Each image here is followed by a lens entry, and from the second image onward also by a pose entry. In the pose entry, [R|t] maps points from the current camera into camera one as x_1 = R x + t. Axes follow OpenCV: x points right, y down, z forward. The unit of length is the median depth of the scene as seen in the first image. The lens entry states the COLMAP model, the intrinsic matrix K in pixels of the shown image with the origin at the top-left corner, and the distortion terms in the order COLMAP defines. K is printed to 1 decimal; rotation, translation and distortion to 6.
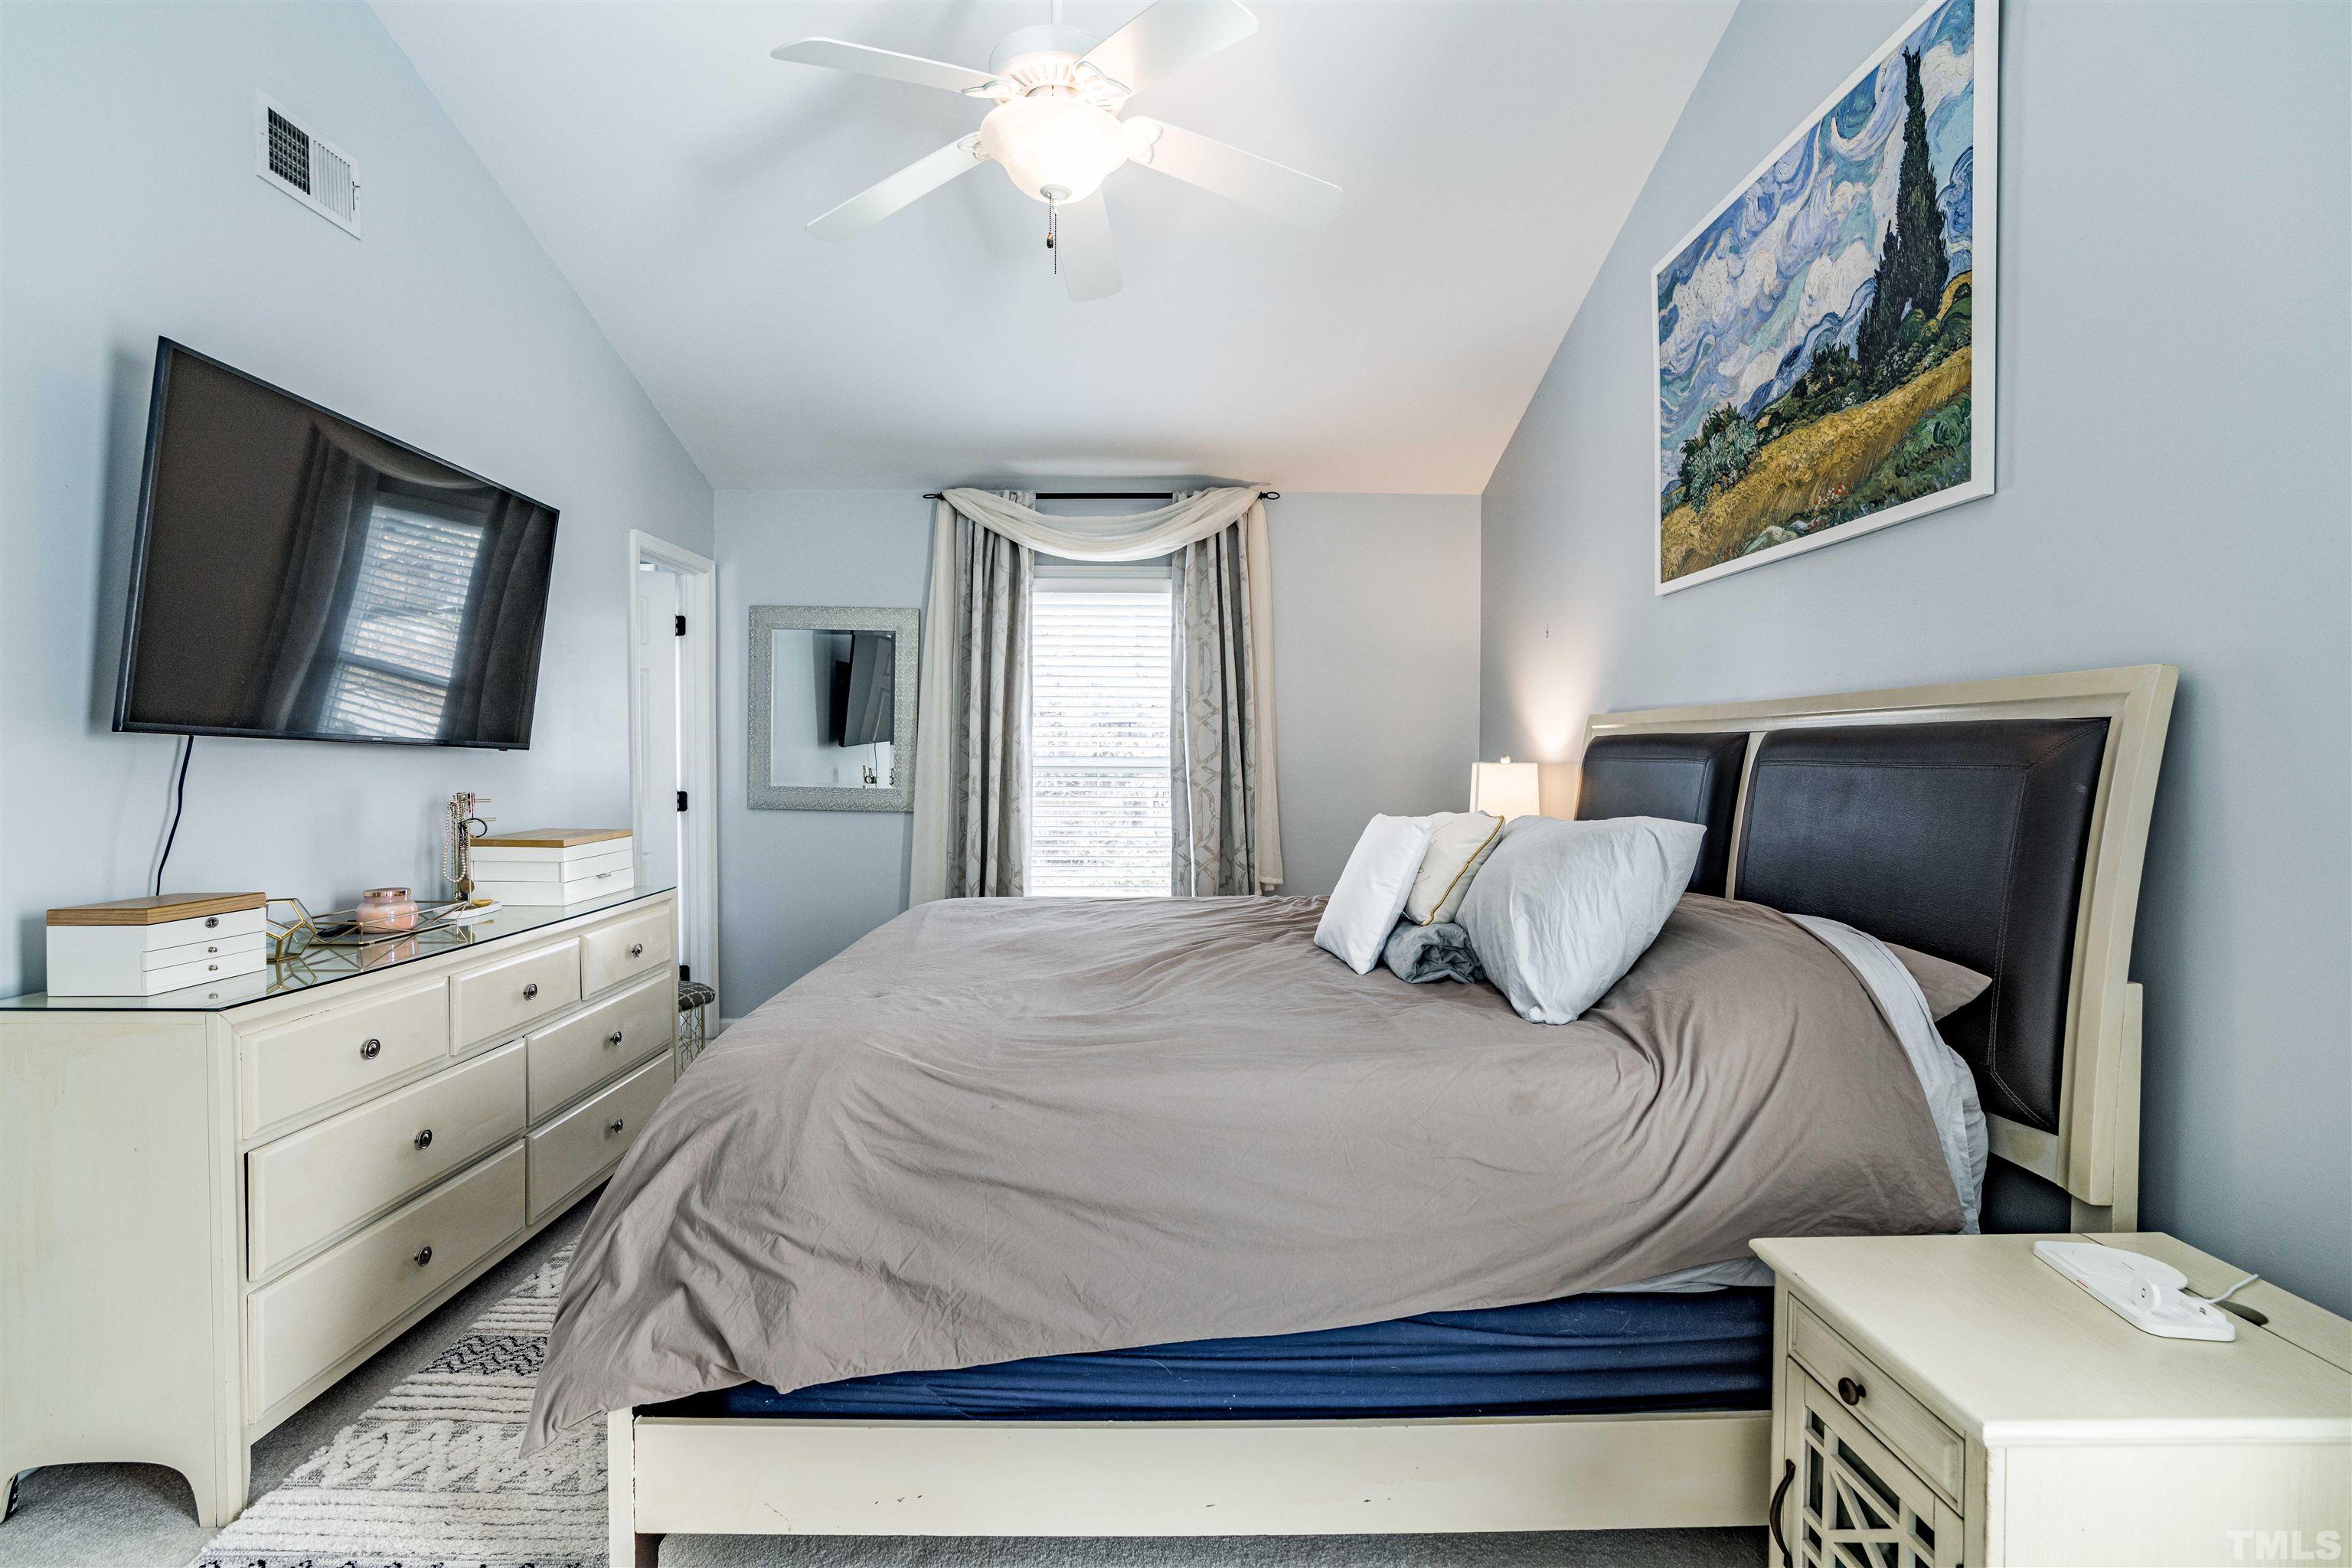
lens RADIAL K [[1076.3, 0, 1195.0], [0, 1076.3, 783.3], [0, 0, 1]] dist [-0.040658, 0.018433]
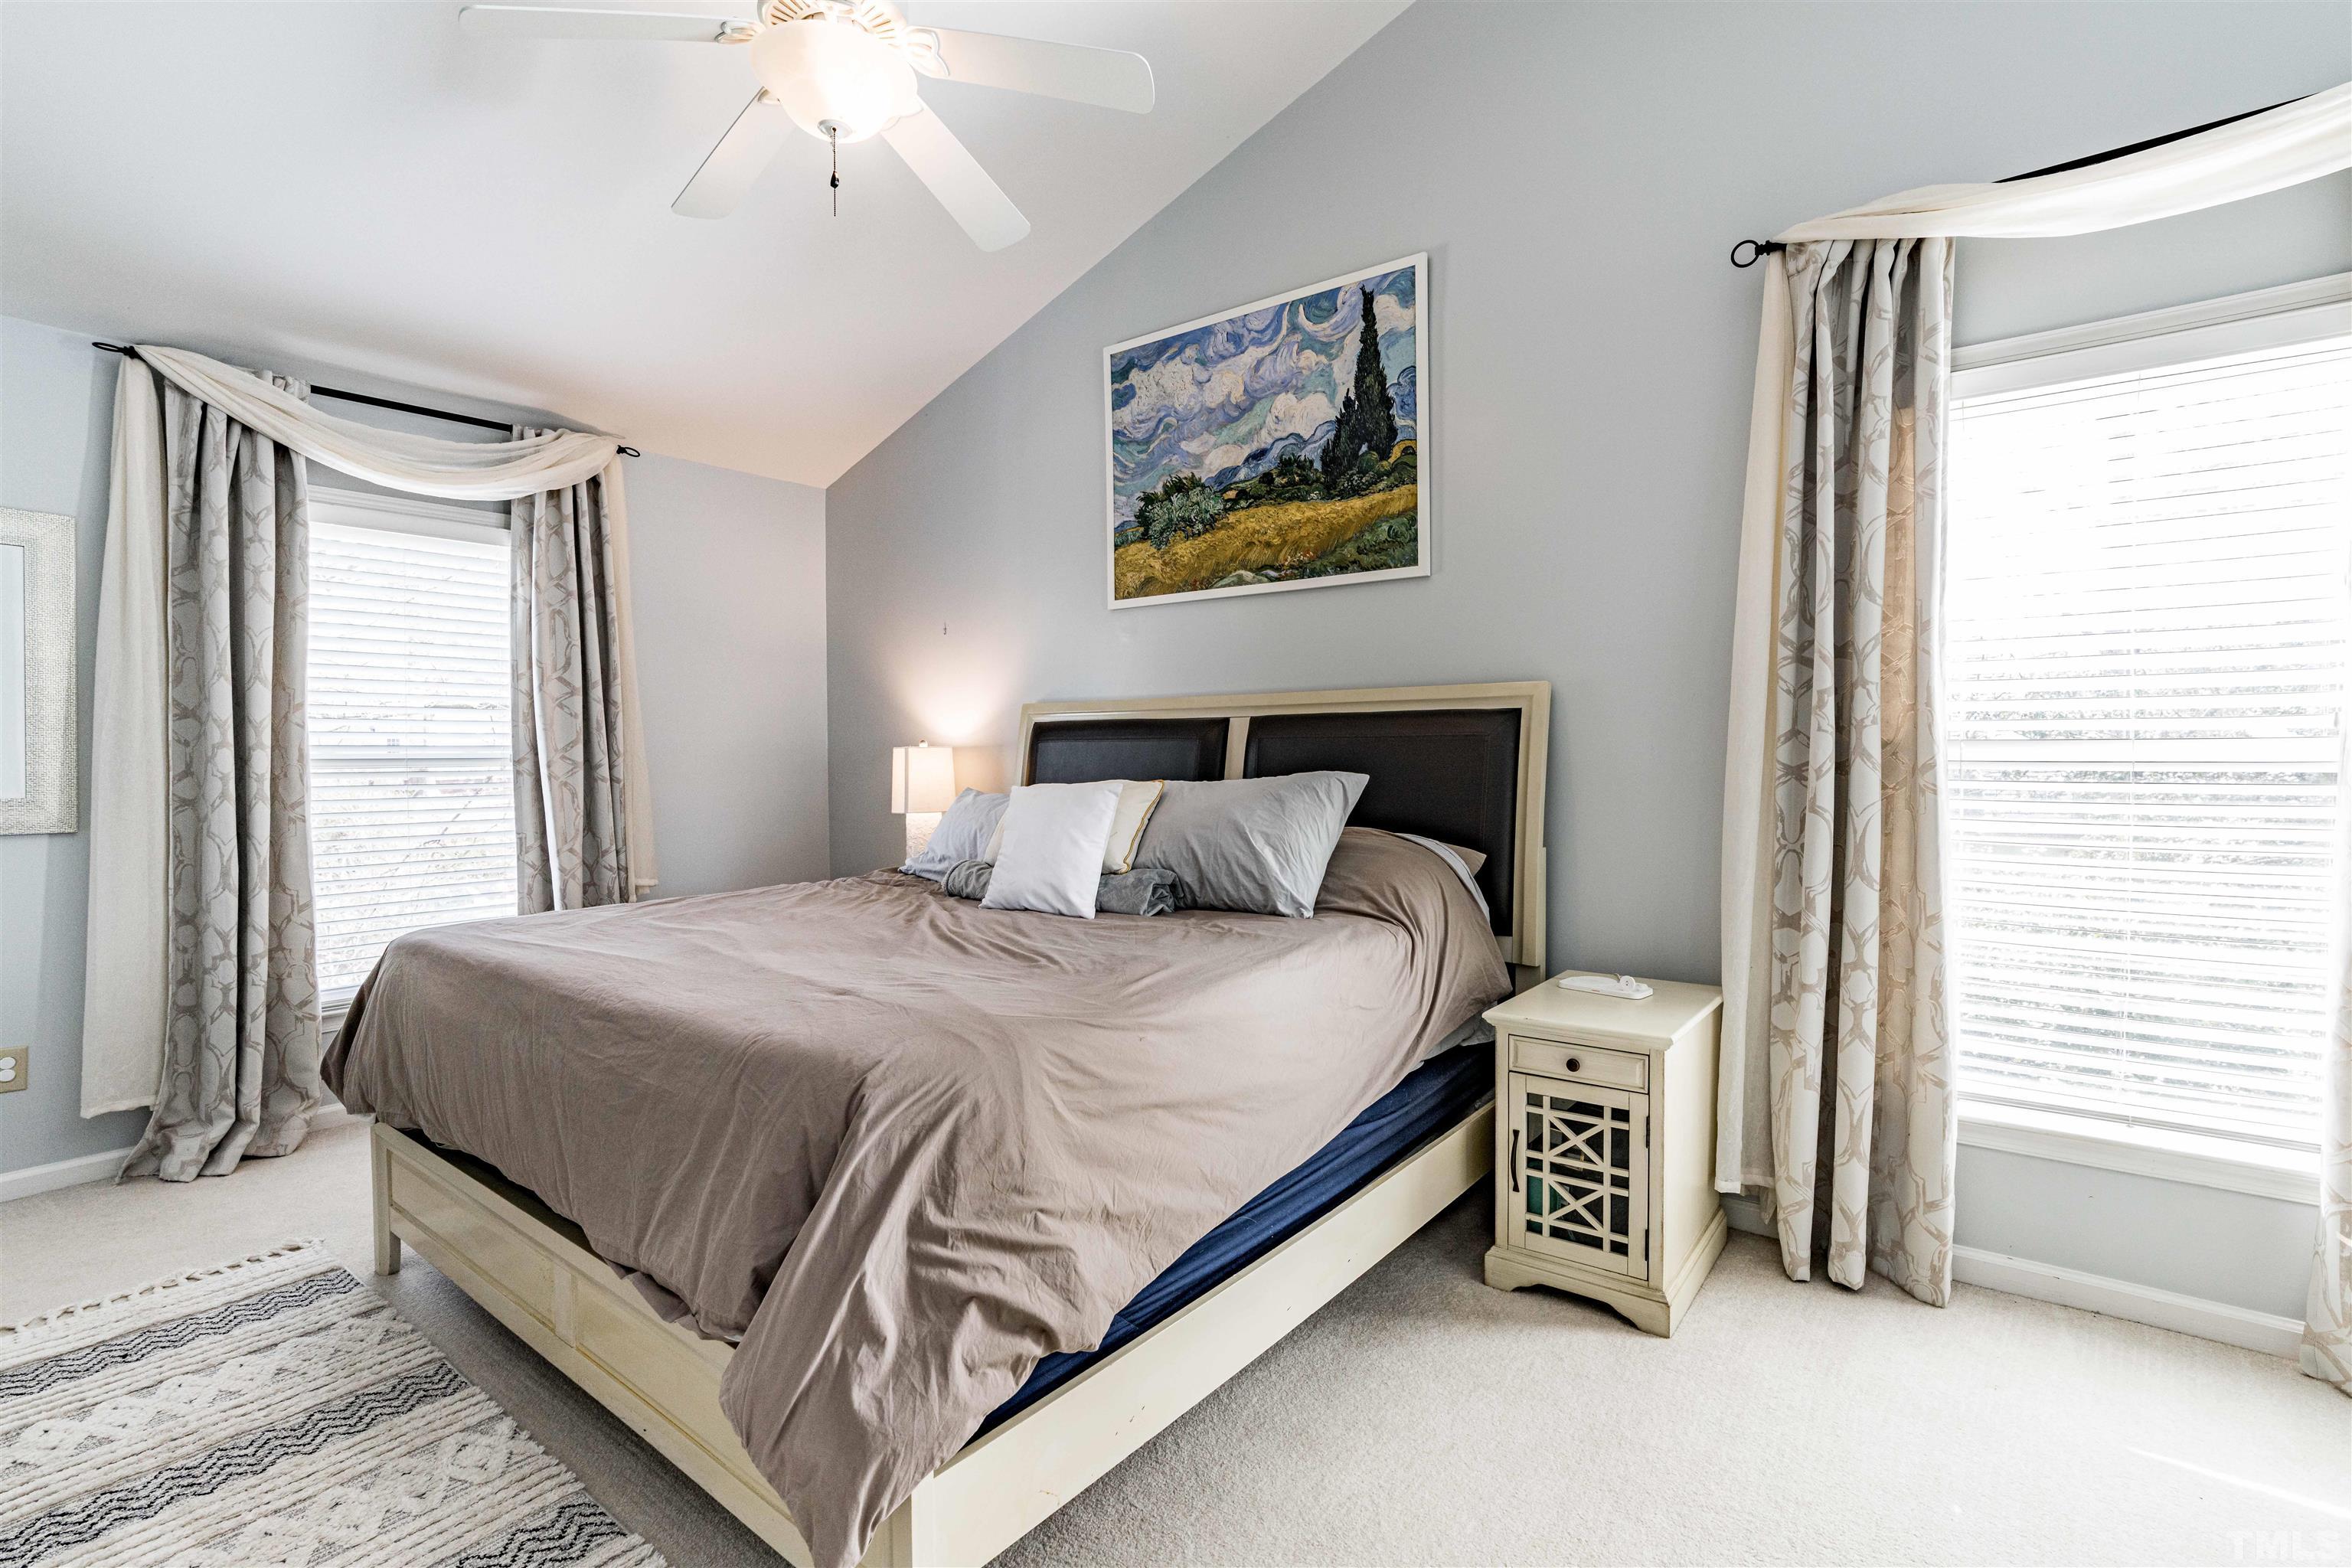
lens RADIAL K [[1076.3, 0, 1205.2], [0, 1076.3, 776.4], [0, 0, 1]] dist [-0.040658, 0.018433]
pose [[0.628389, -0.027806, 0.777402, -0.624728], [0.031503, 0.999451, 0.010284, 0.014347], [-0.777261, 0.018028, 0.628920, 0.156731]]
